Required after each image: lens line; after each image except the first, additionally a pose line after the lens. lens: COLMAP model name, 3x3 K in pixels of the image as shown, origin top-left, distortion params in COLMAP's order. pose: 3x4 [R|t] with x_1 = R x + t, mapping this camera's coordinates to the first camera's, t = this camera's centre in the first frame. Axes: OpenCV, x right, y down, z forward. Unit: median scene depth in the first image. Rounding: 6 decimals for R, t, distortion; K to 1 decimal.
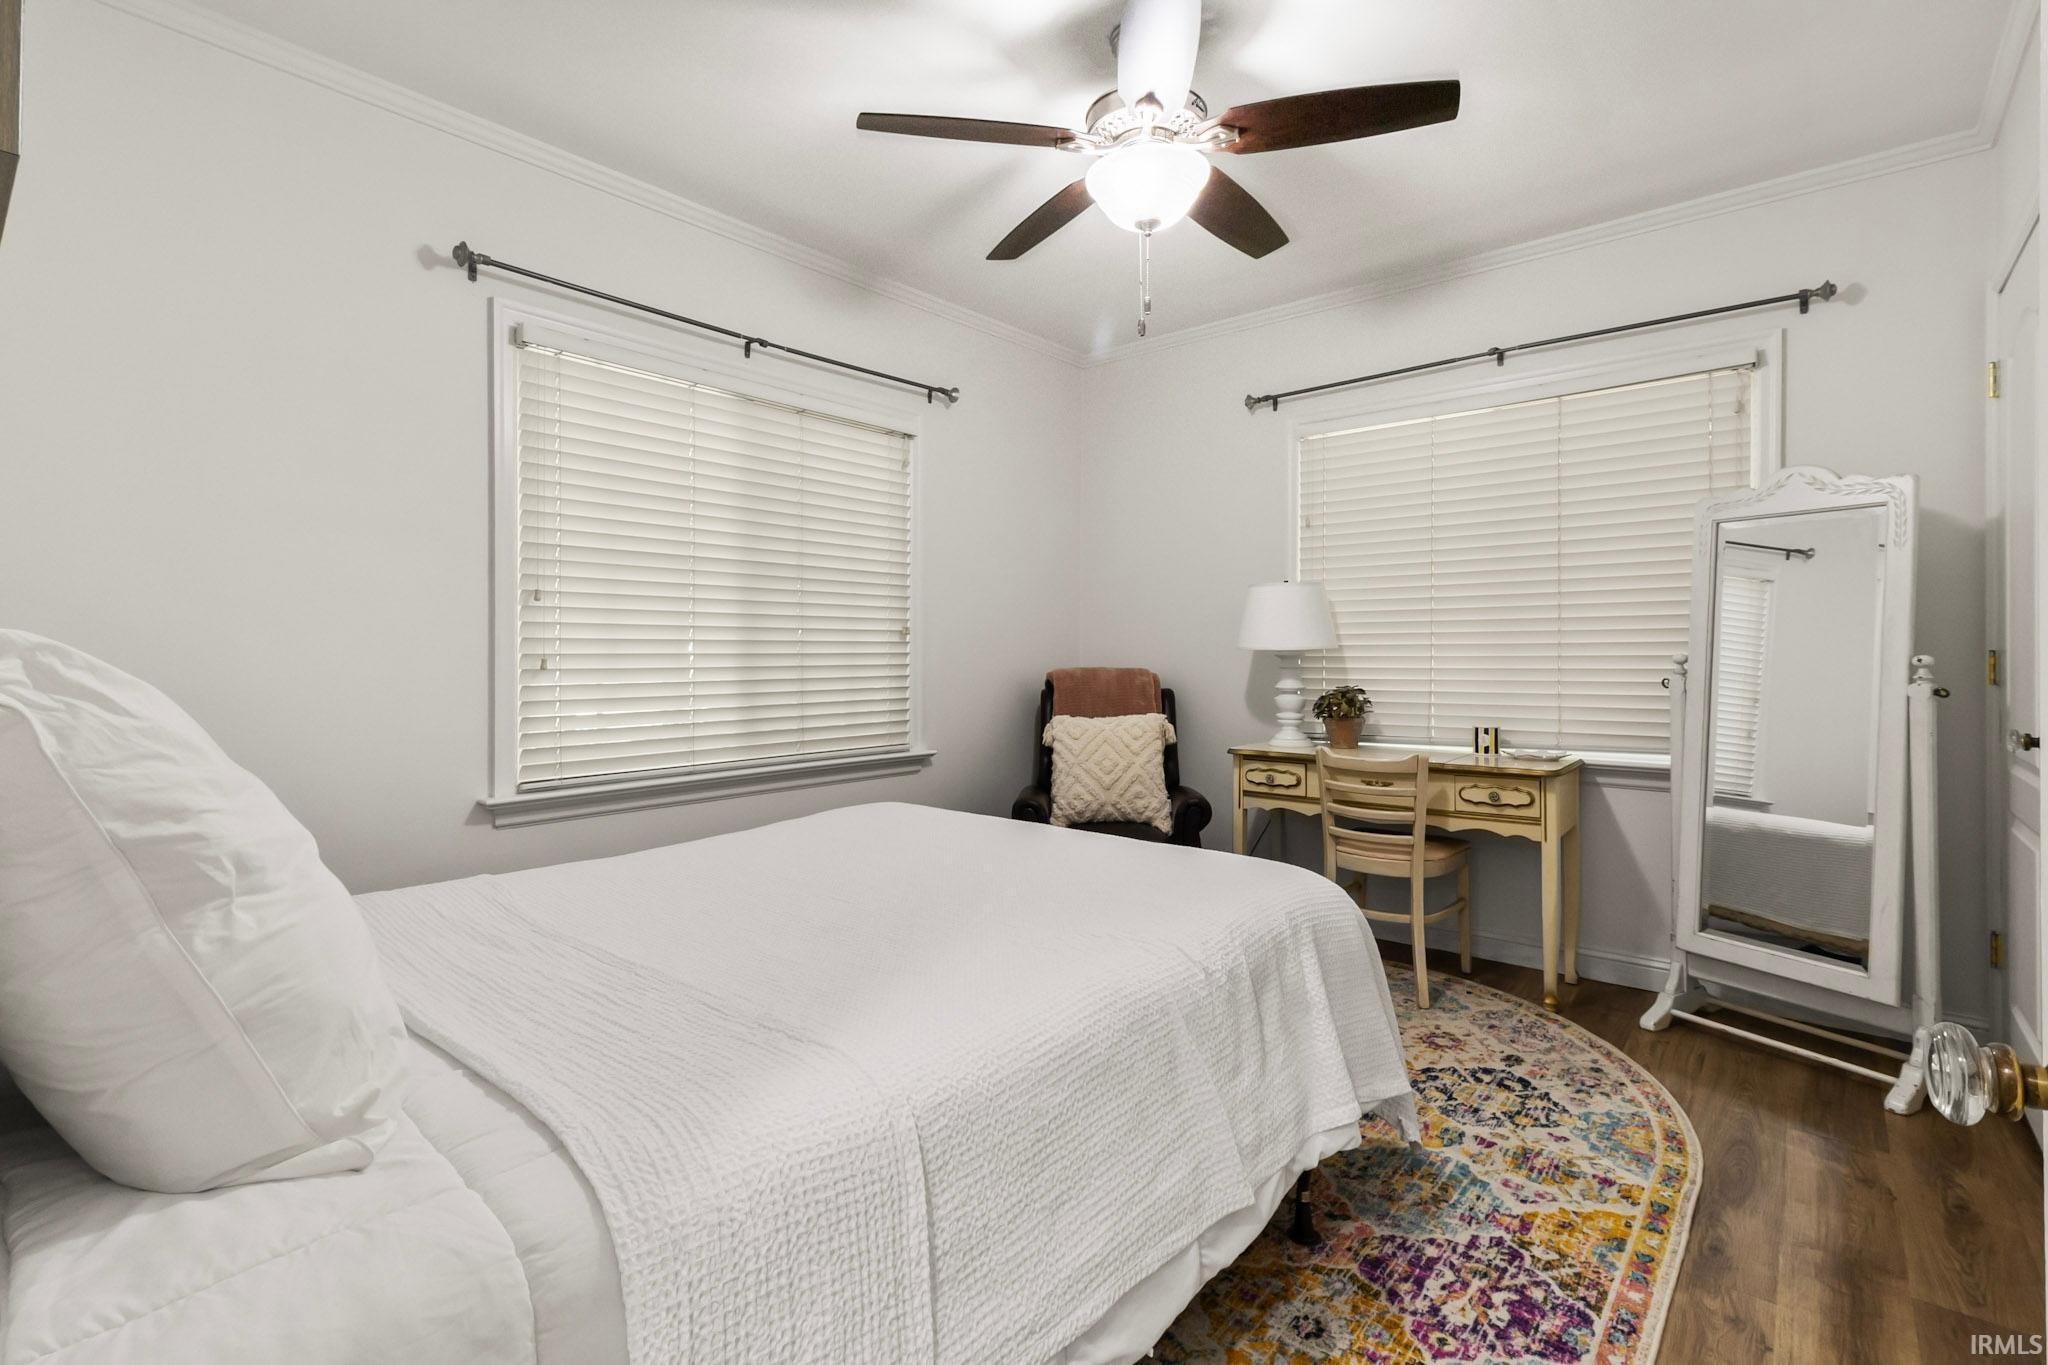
lens RADIAL K [[949.9, 0, 1029.3], [0, 949.9, 666.8], [0, 0, 1]] dist [0.005526, -0.001249]
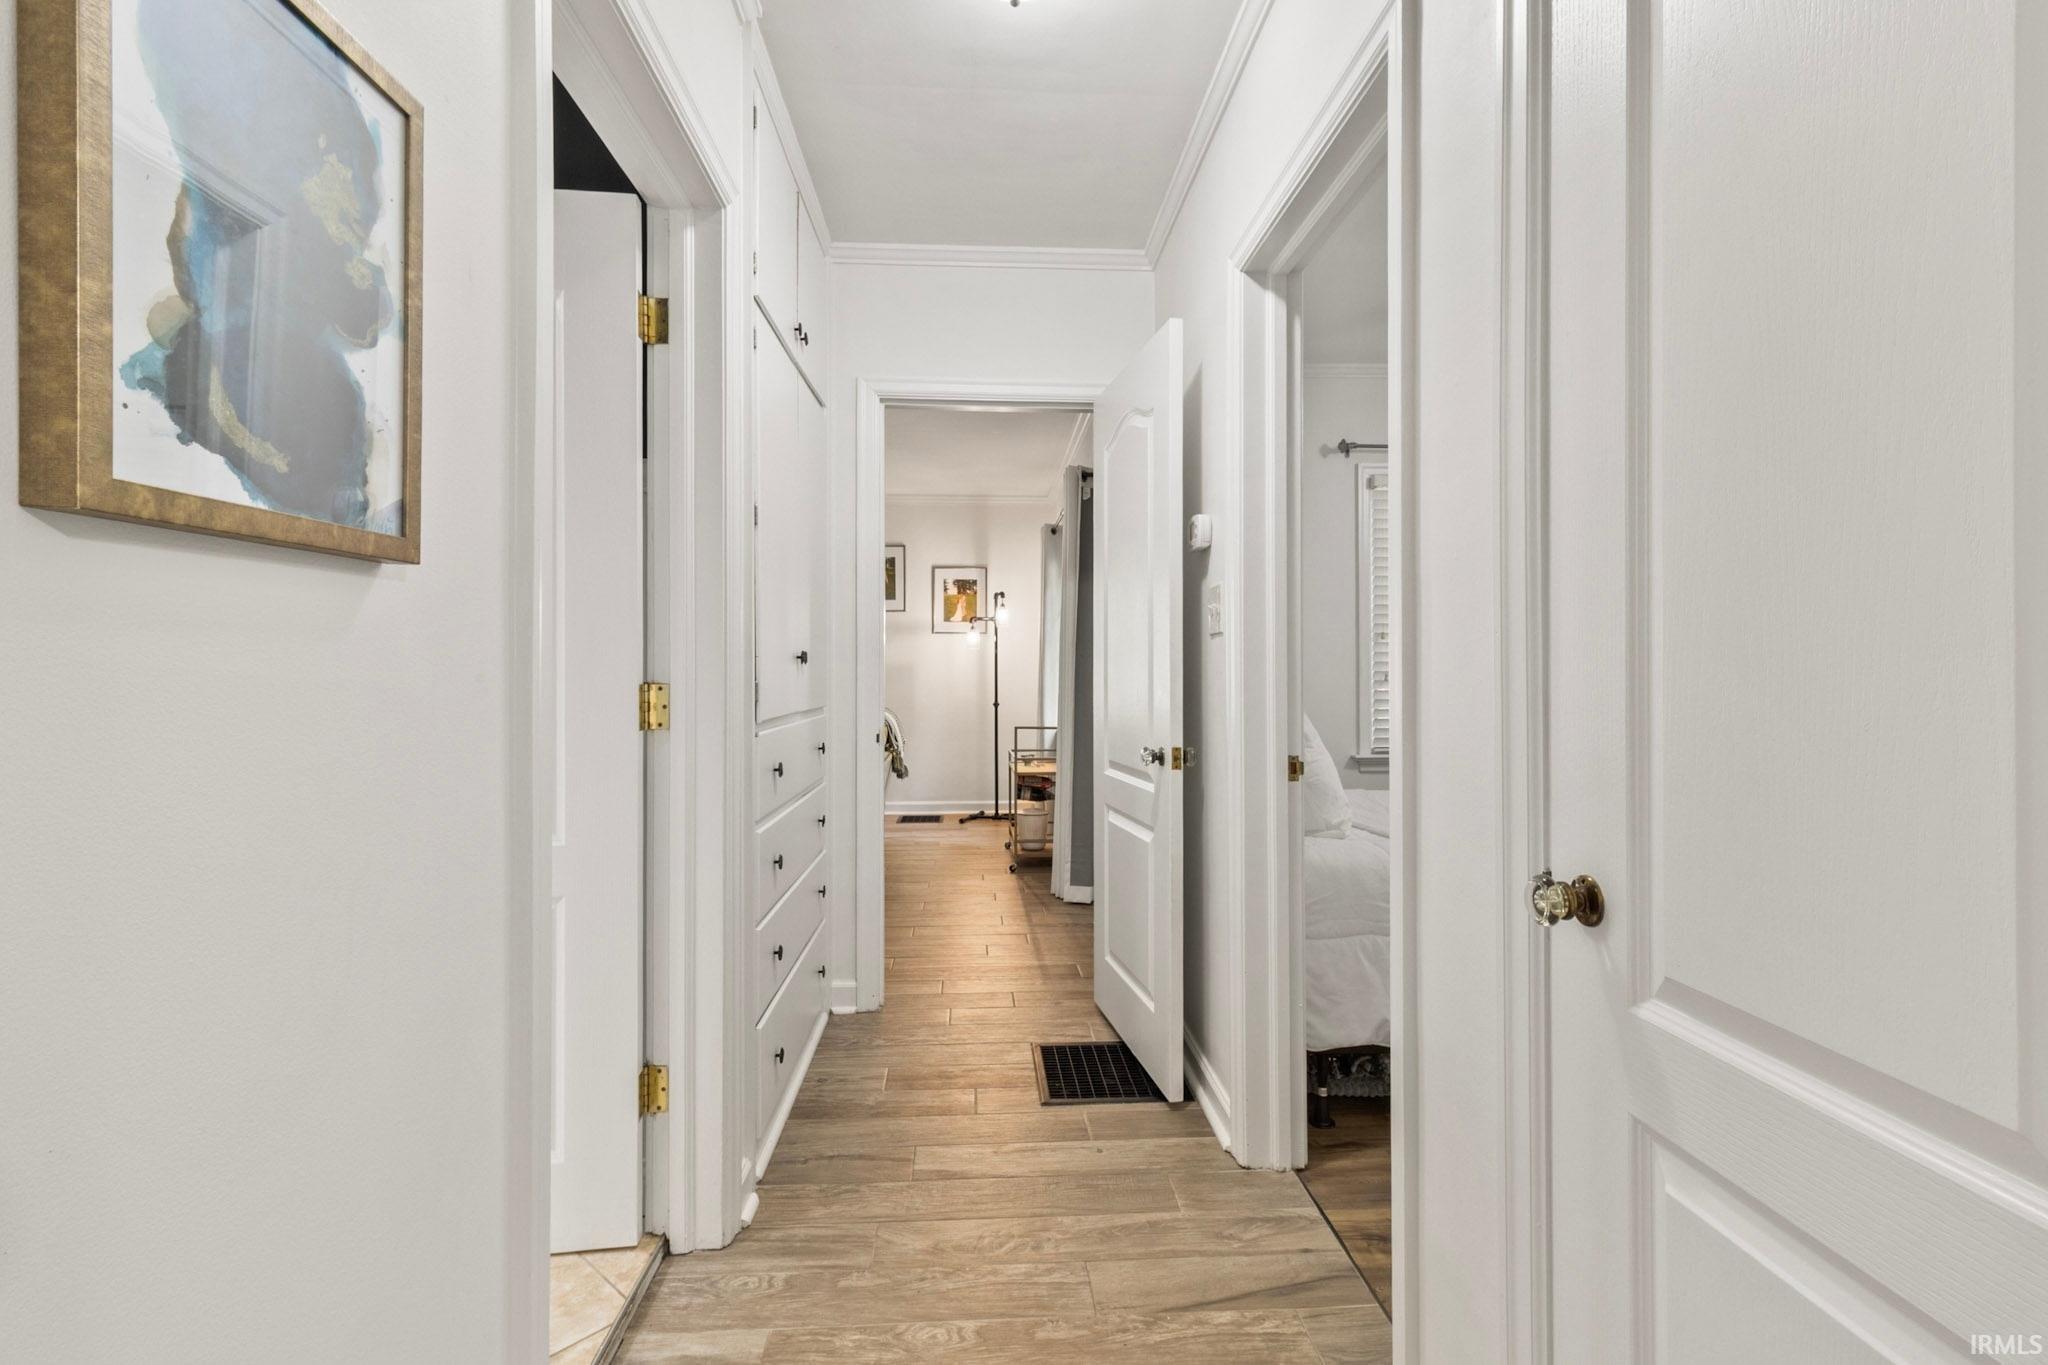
lens RADIAL K [[949.9, 0, 1029.5], [0, 949.9, 676.8], [0, 0, 1]] dist [0.005526, -0.001249]
pose [[0.684676, -0.003672, -0.728838, 0.287480], [0.000028, 0.999987, -0.005011, 0.004410], [0.728848, 0.003411, 0.684667, -0.622795]]
